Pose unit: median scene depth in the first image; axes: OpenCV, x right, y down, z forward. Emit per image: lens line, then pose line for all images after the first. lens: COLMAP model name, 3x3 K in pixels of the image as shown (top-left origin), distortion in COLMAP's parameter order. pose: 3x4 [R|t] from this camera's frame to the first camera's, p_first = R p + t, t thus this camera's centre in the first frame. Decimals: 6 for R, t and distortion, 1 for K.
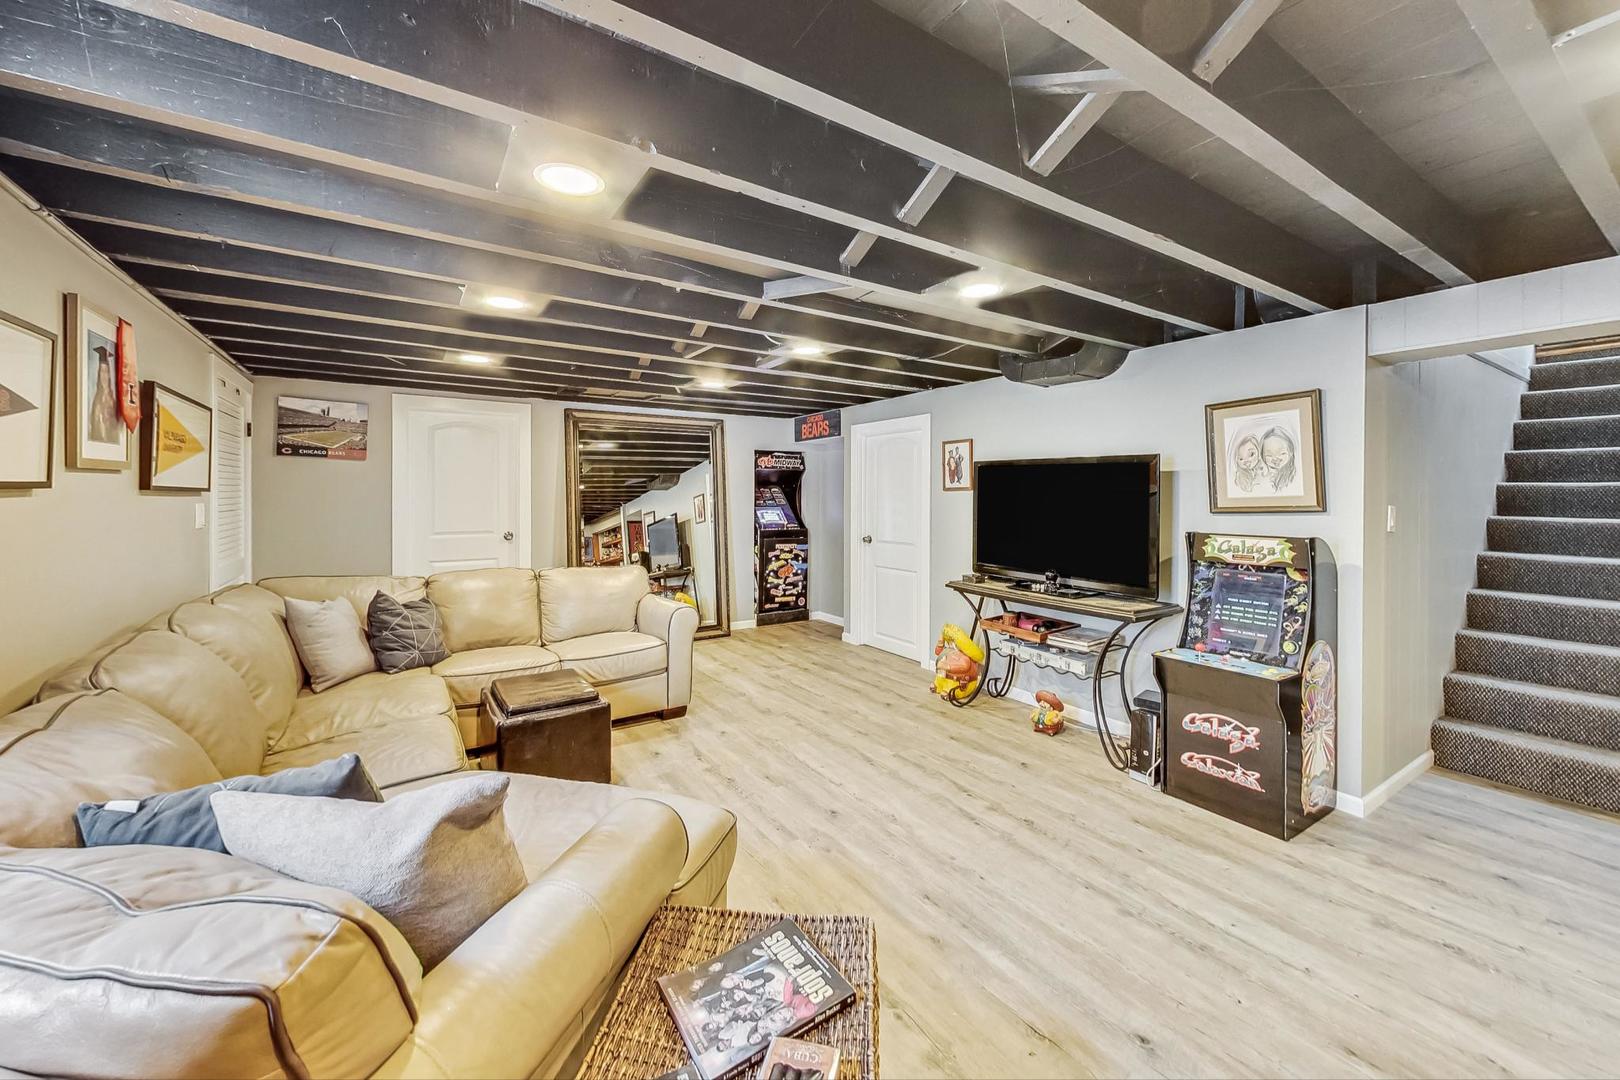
lens RADIAL K [[638.0, 0, 808.6], [0, 638.0, 496.7], [0, 0, 1]] dist [-0.000481, -0.000056]
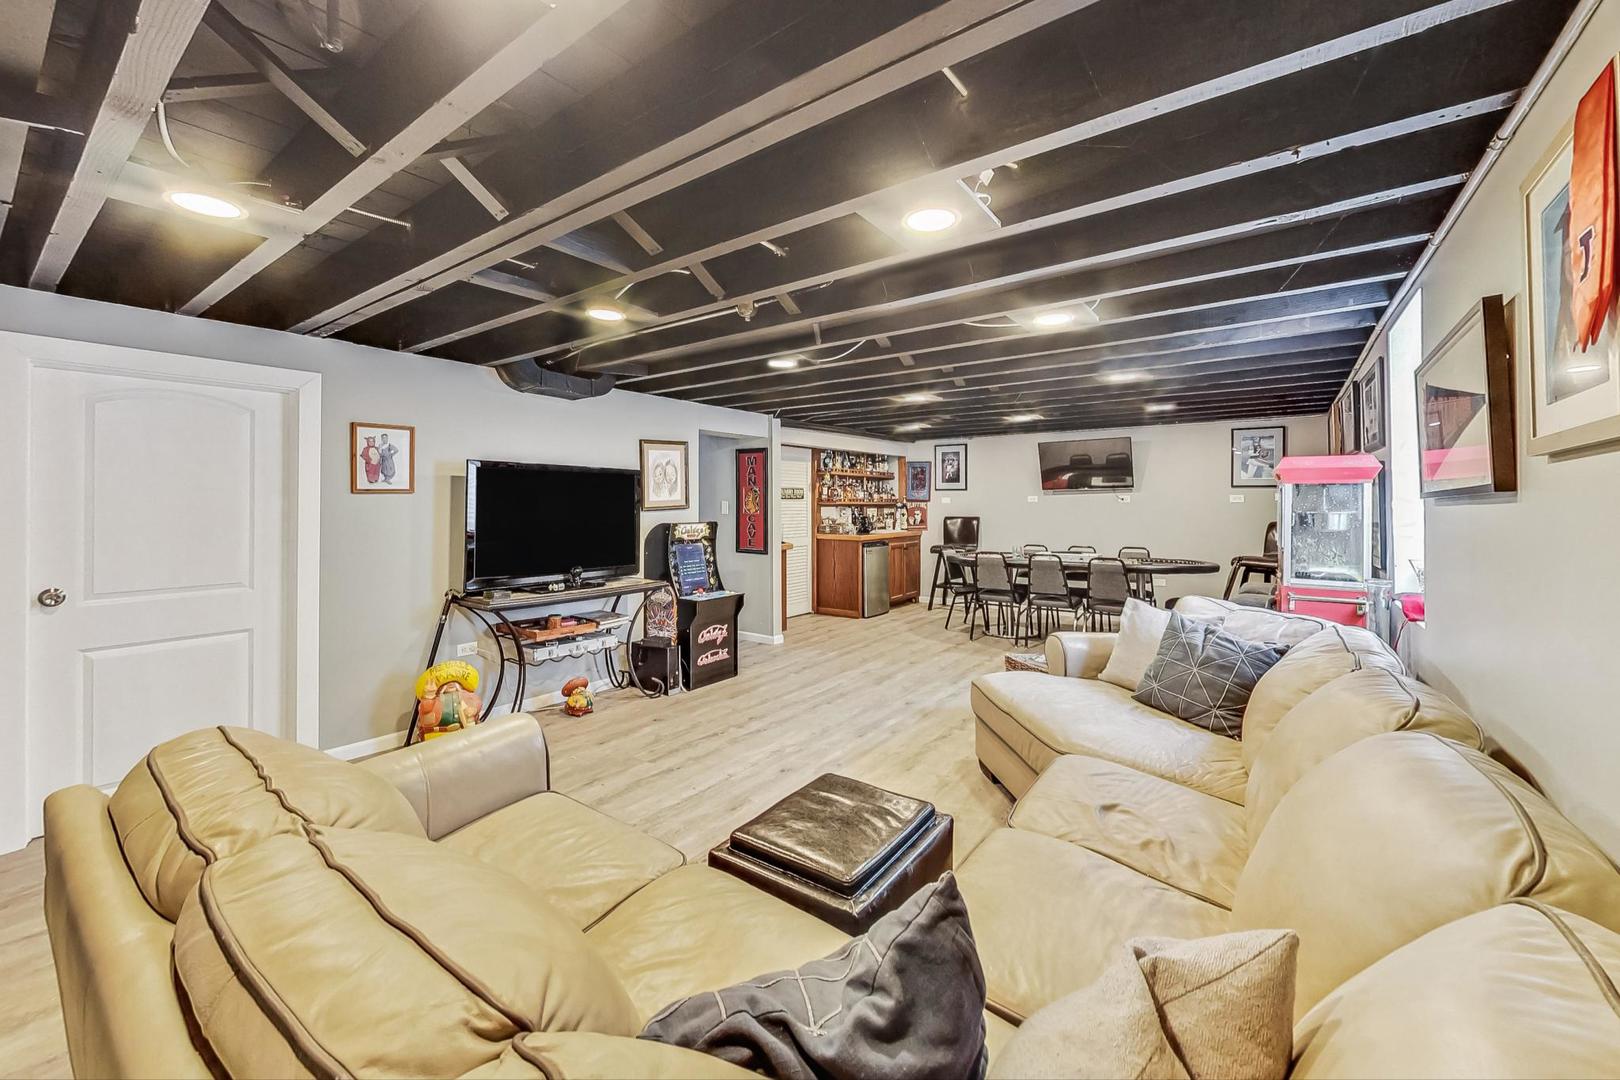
lens RADIAL K [[638.0, 0, 808.6], [0, 638.0, 496.7], [0, 0, 1]] dist [-0.000481, -0.000056]
pose [[-0.355122, 0.005023, 0.934807, -0.984239], [0.002749, 0.999987, -0.004329, -0.001431], [-0.934816, 0.001033, -0.355131, 1.257828]]
